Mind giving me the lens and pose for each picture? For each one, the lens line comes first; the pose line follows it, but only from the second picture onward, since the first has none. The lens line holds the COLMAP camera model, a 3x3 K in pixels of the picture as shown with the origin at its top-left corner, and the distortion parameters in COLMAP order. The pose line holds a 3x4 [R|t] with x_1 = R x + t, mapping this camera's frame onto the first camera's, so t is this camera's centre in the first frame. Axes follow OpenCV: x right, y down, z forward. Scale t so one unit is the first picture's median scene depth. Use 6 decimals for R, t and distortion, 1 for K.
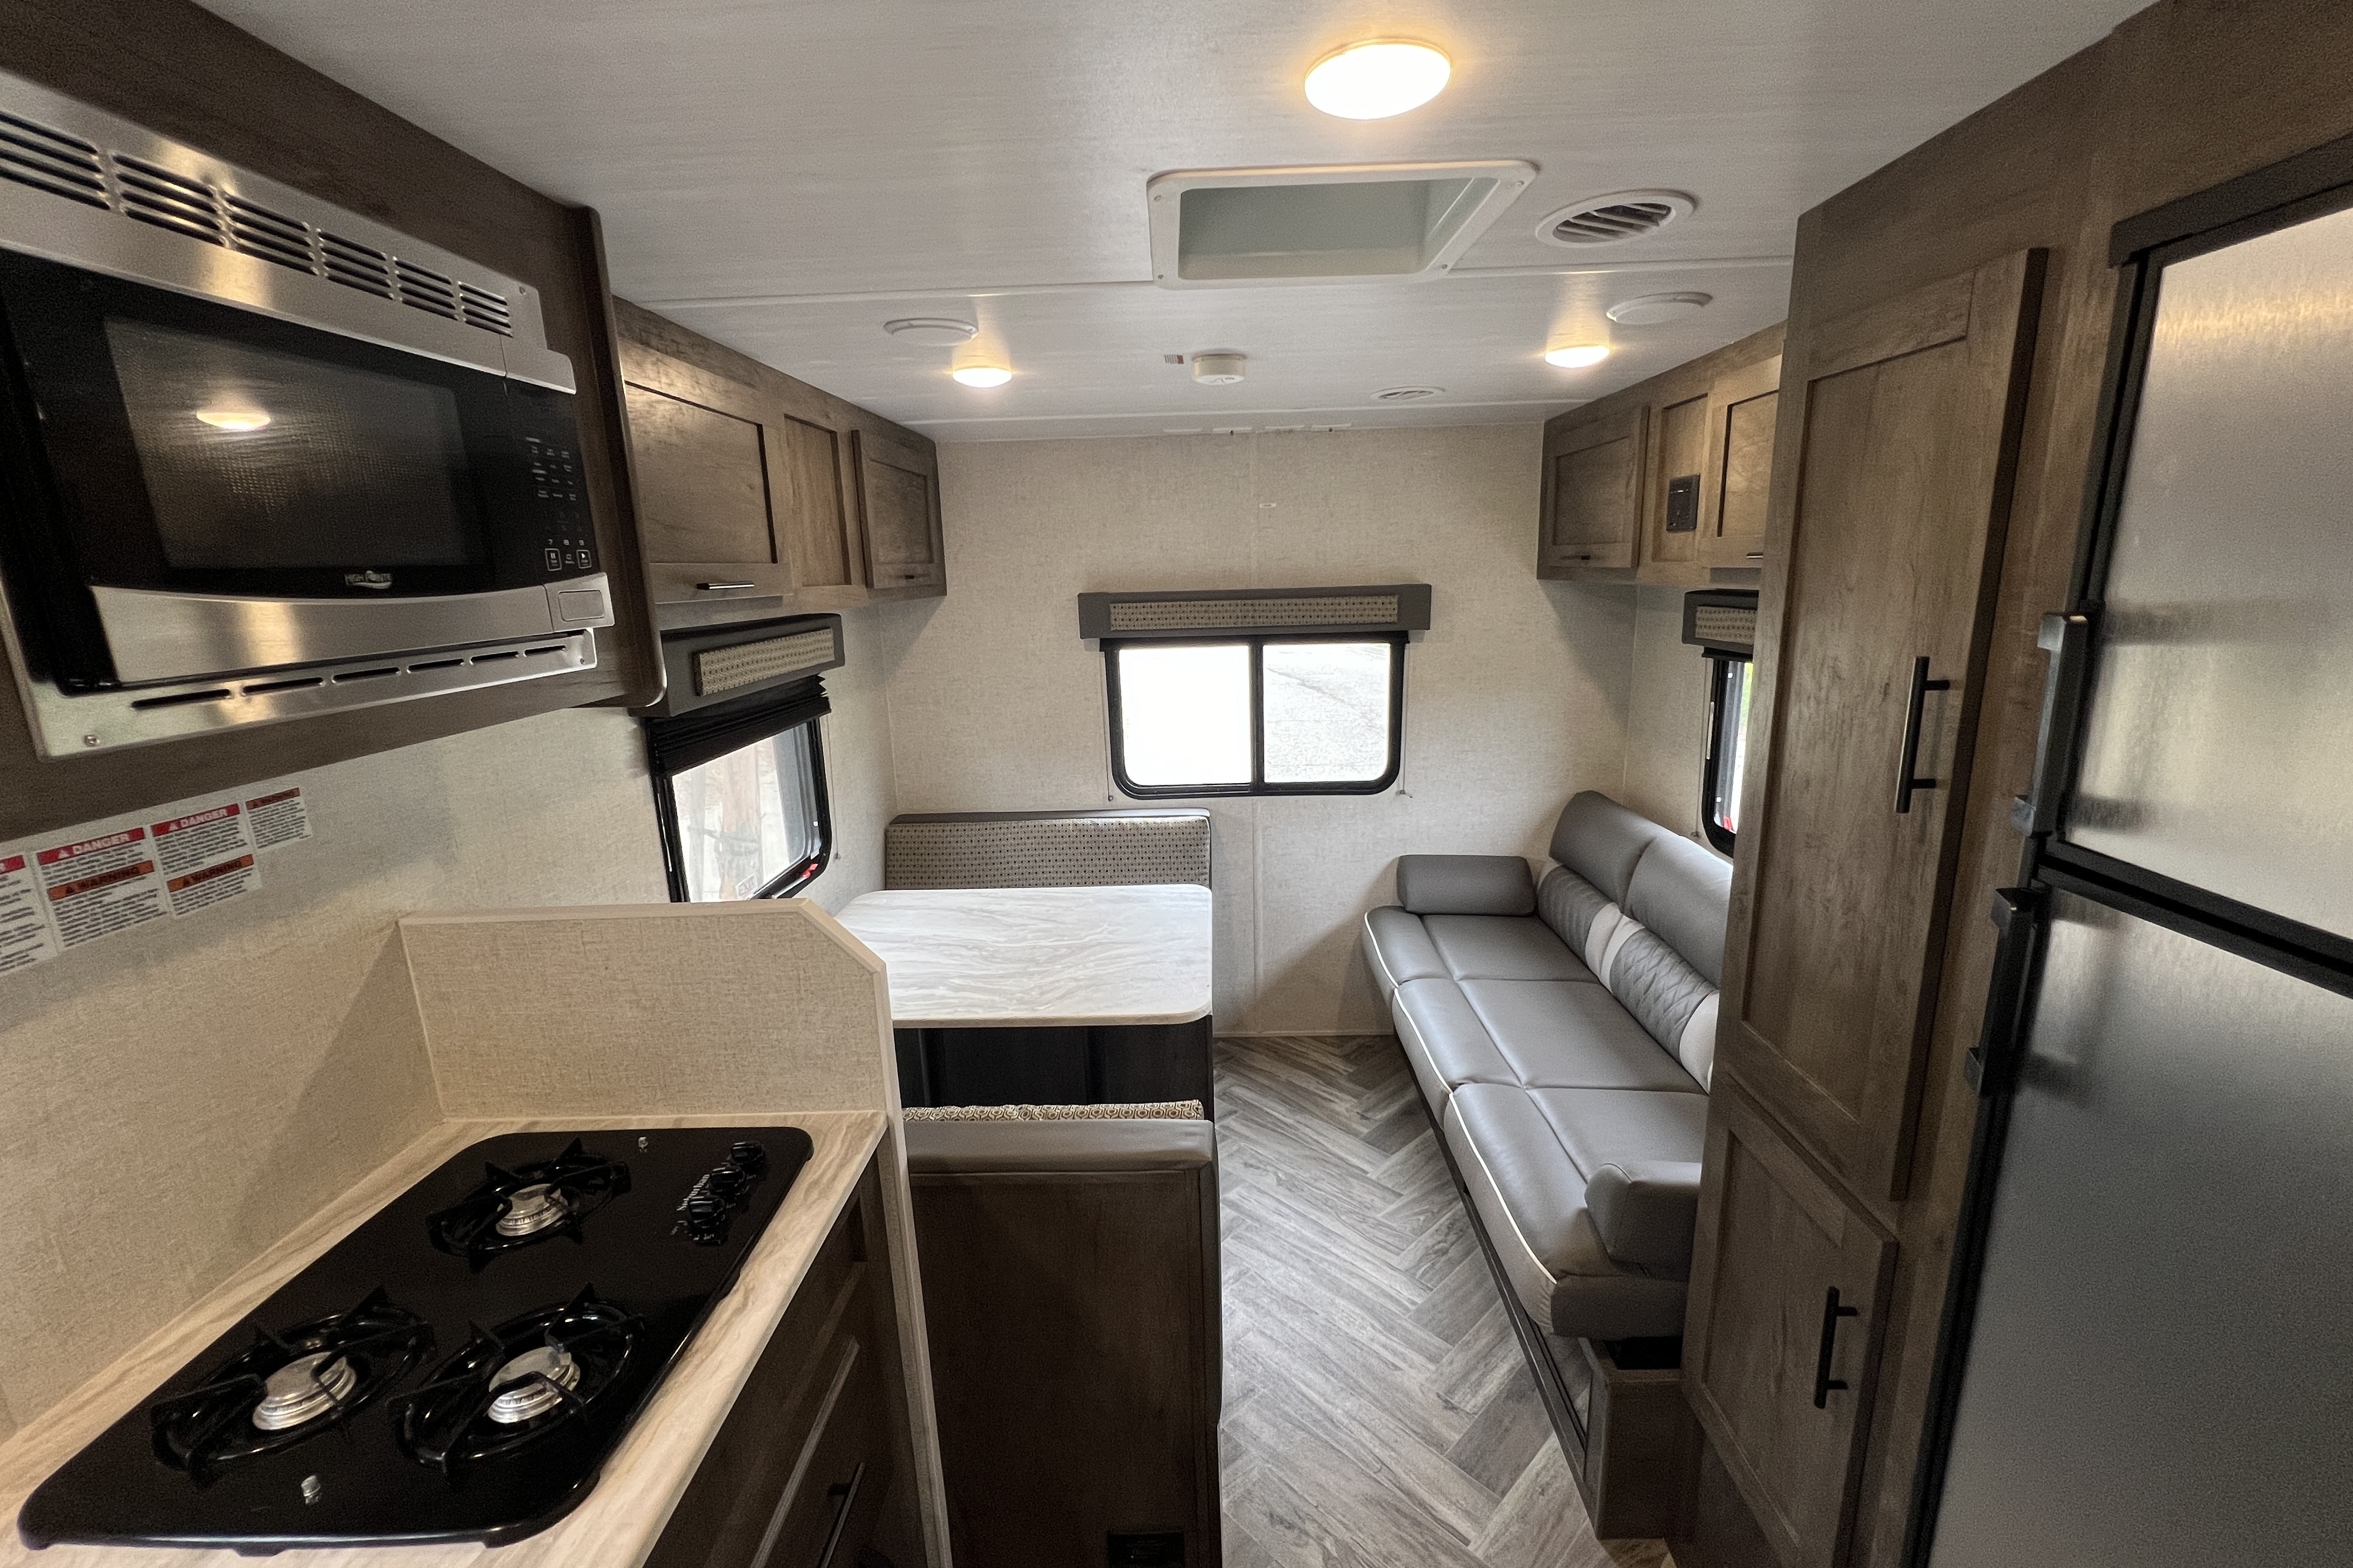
lens RADIAL K [[989.6, 0, 1178.0], [0, 989.6, 784.3], [0, 0, 1]] dist [-0.004405, 0.001382]
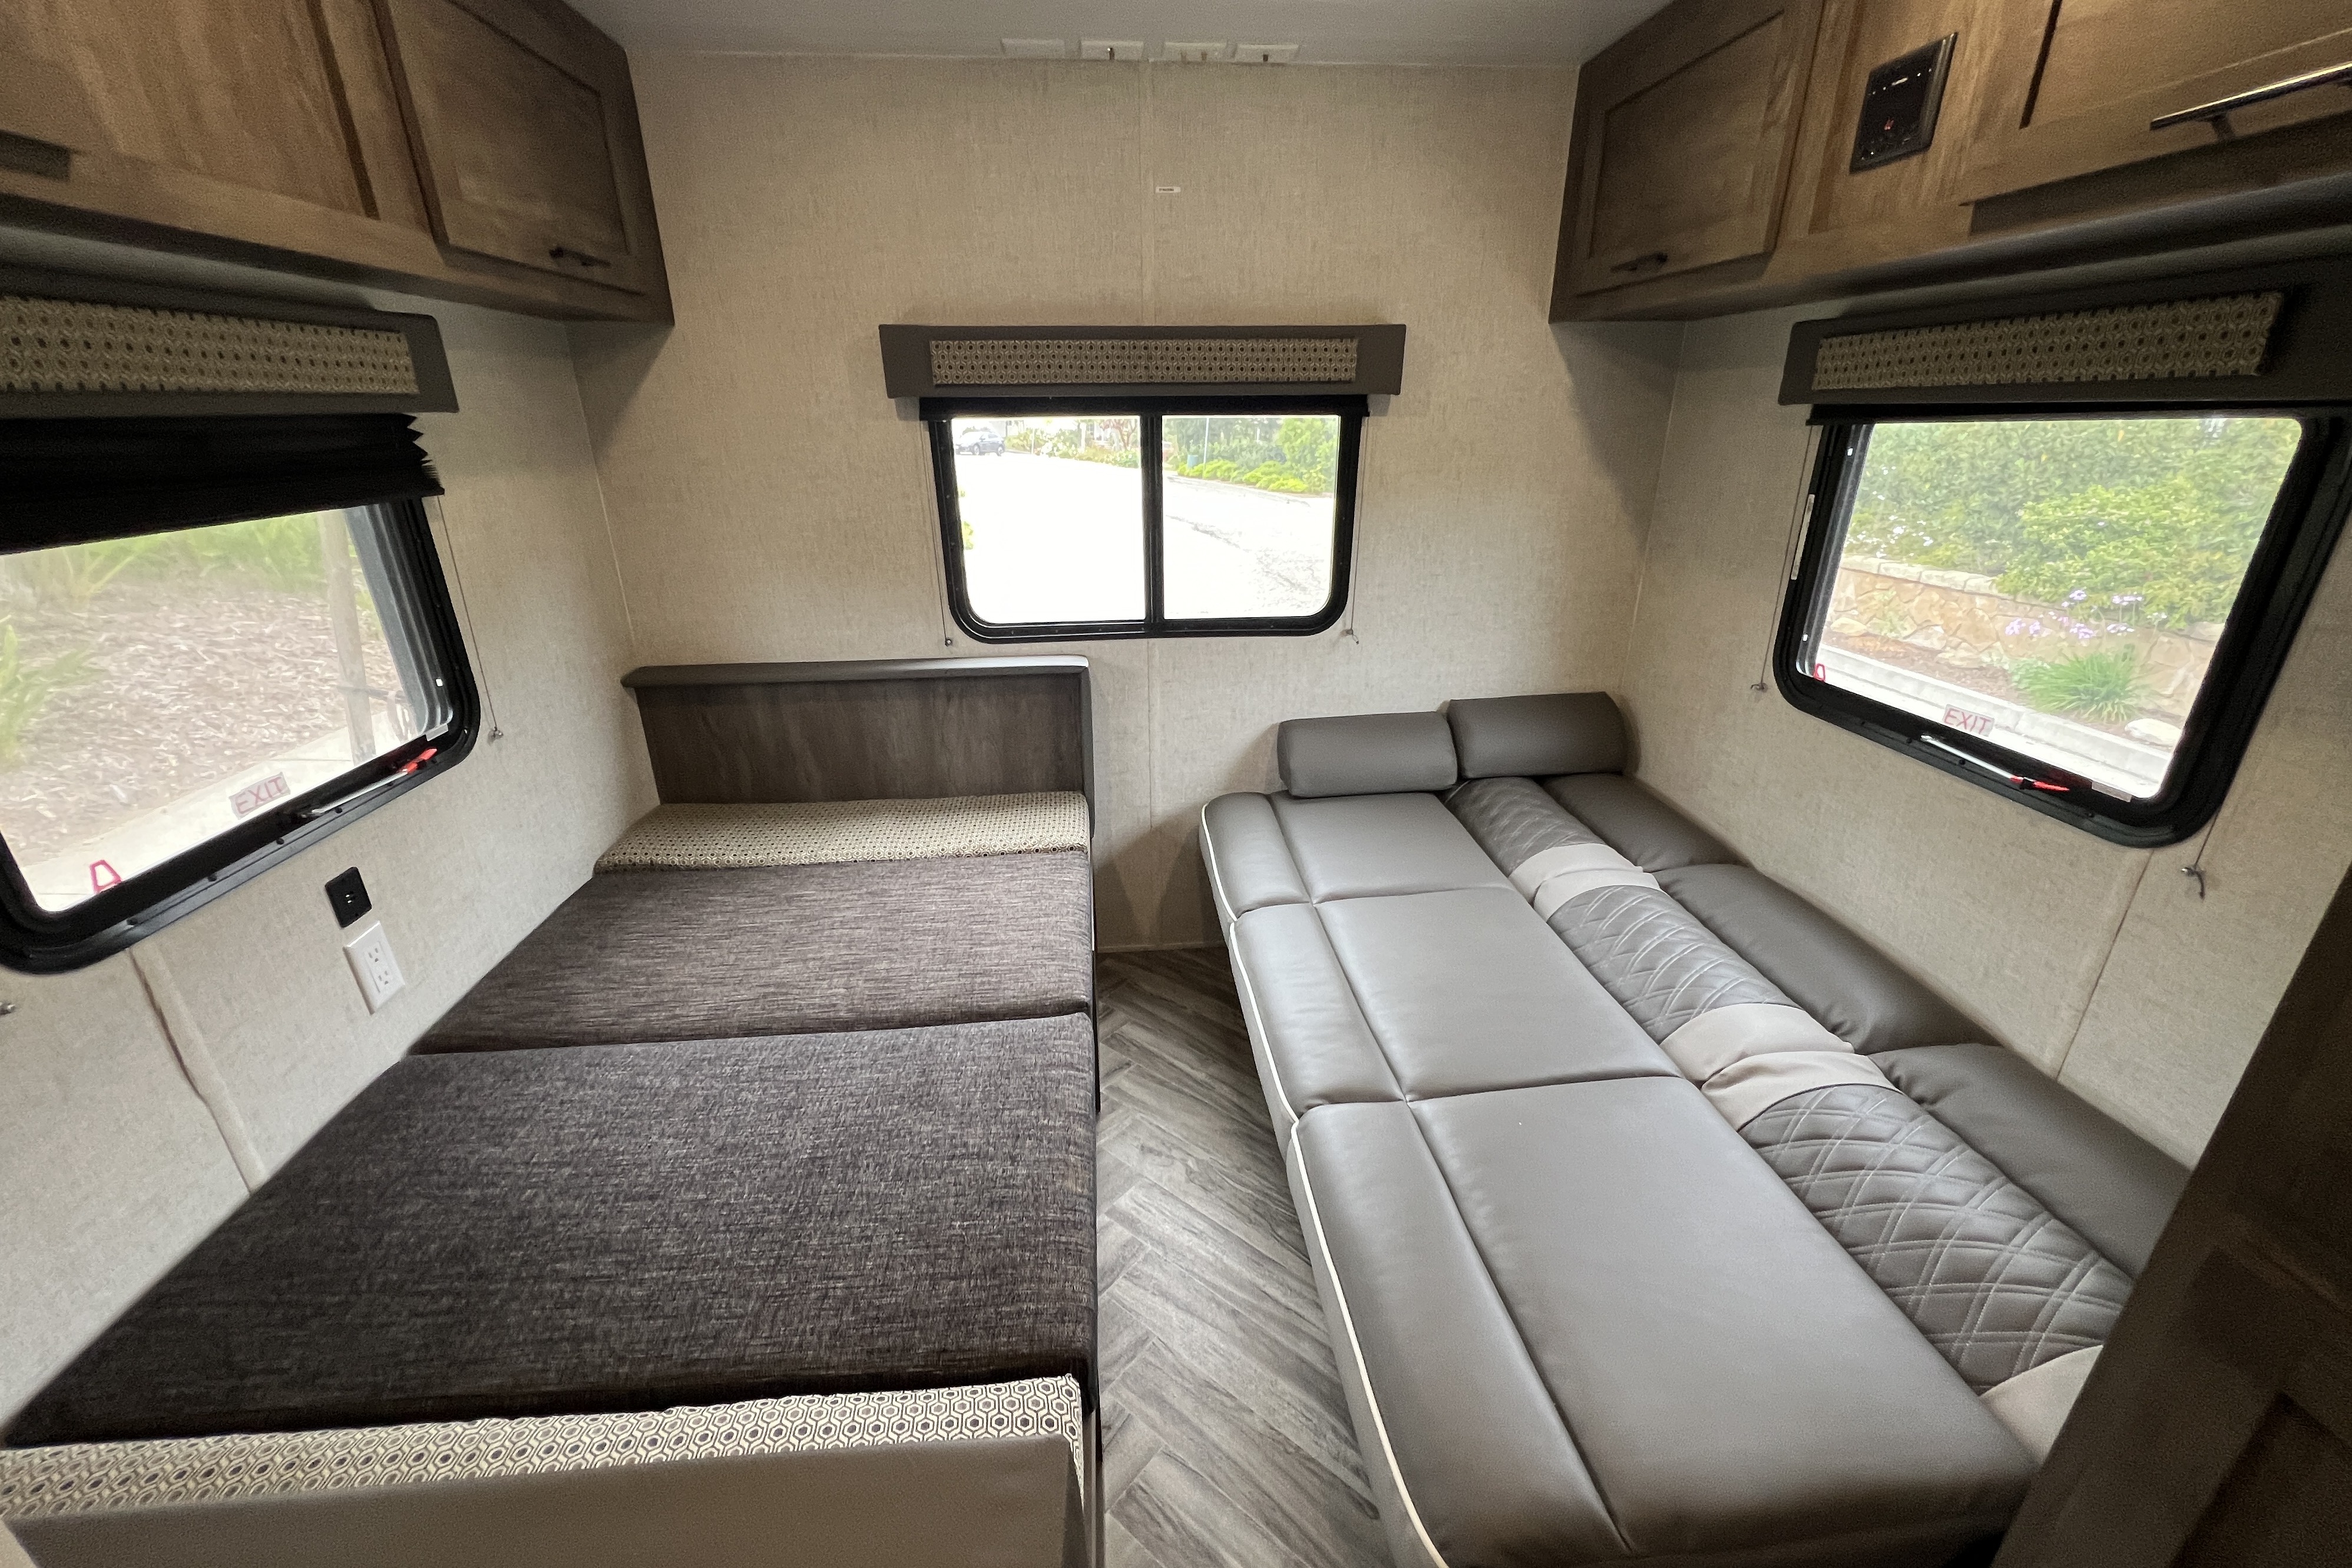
lens RADIAL K [[949.5, 0, 1168.2], [0, 949.5, 790.8], [0, 0, 1]] dist [-0.002723, 0.000688]
pose [[0.994813, -0.019471, 0.099840, 0.027048], [0.003262, 0.987112, 0.159996, 0.015978], [-0.101669, -0.158840, 0.982056, 0.426415]]
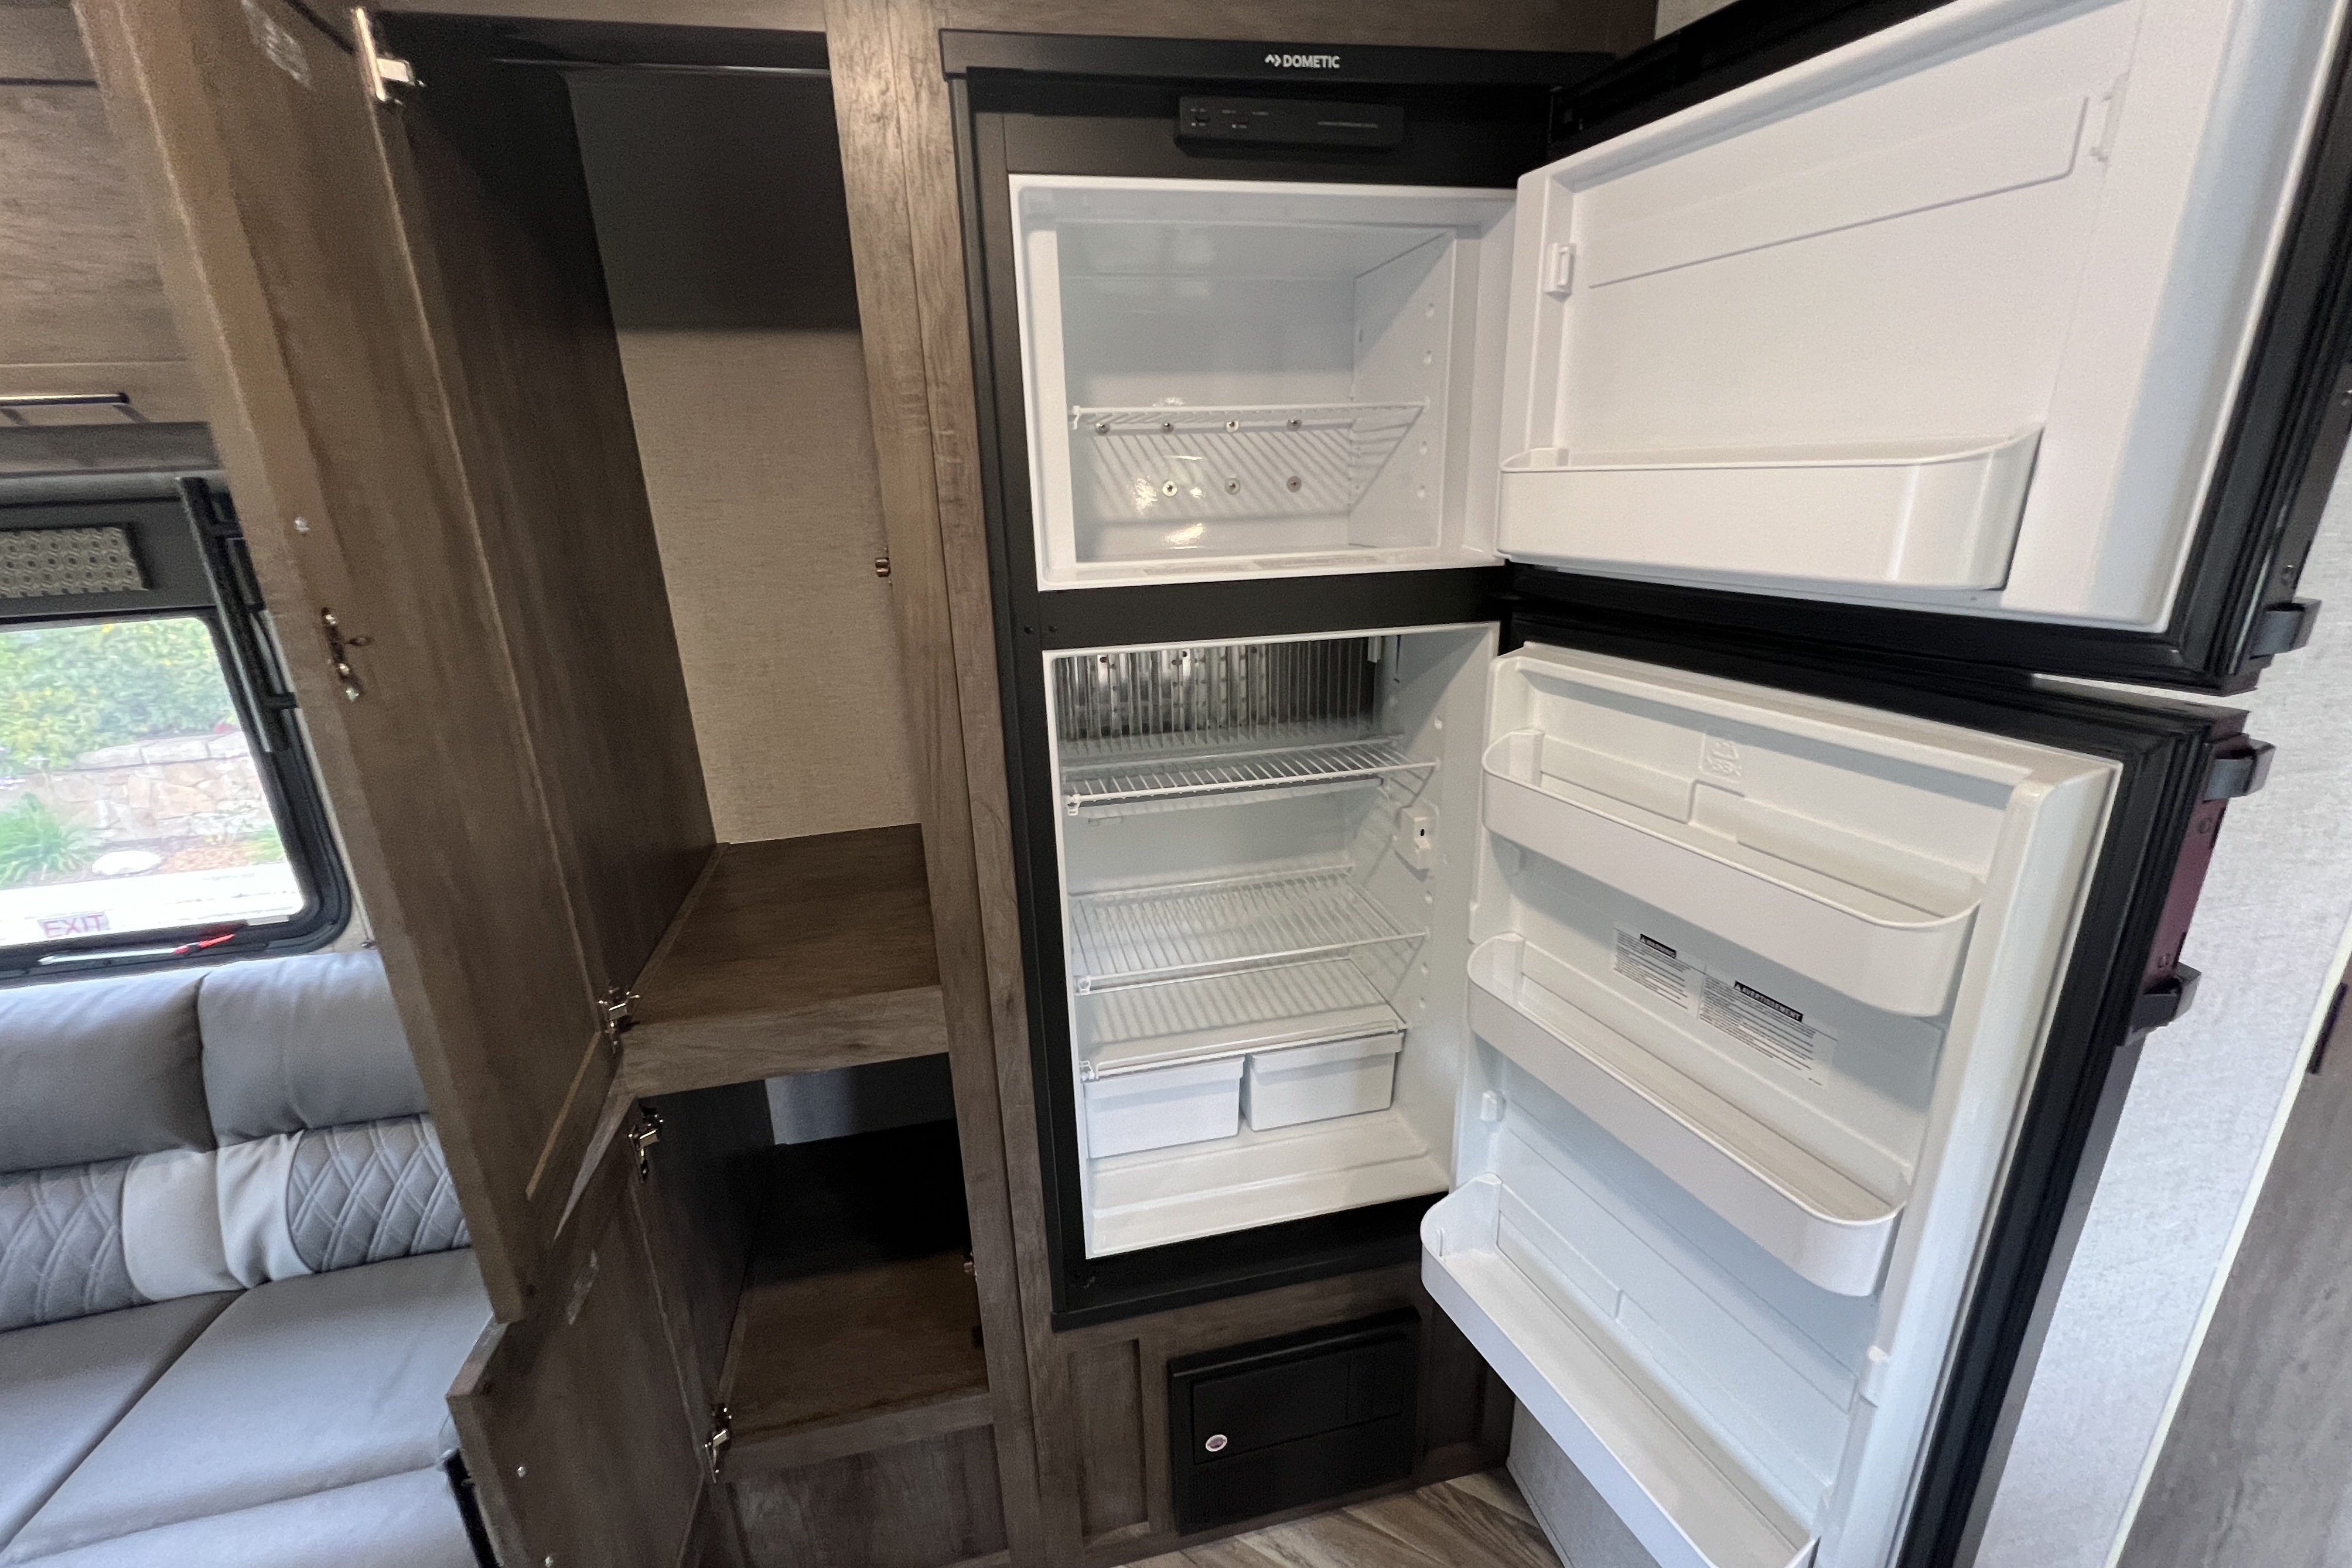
lens RADIAL K [[989.2, 0, 1184.9], [0, 989.2, 789.9], [0, 0, 1]] dist [-0.004405, 0.001382]
pose [[-0.243526, -0.265967, 0.932715, -0.118337], [0.254219, 0.910541, 0.326019, -0.033175], [-0.935985, 0.316508, -0.154127, 0.409508]]
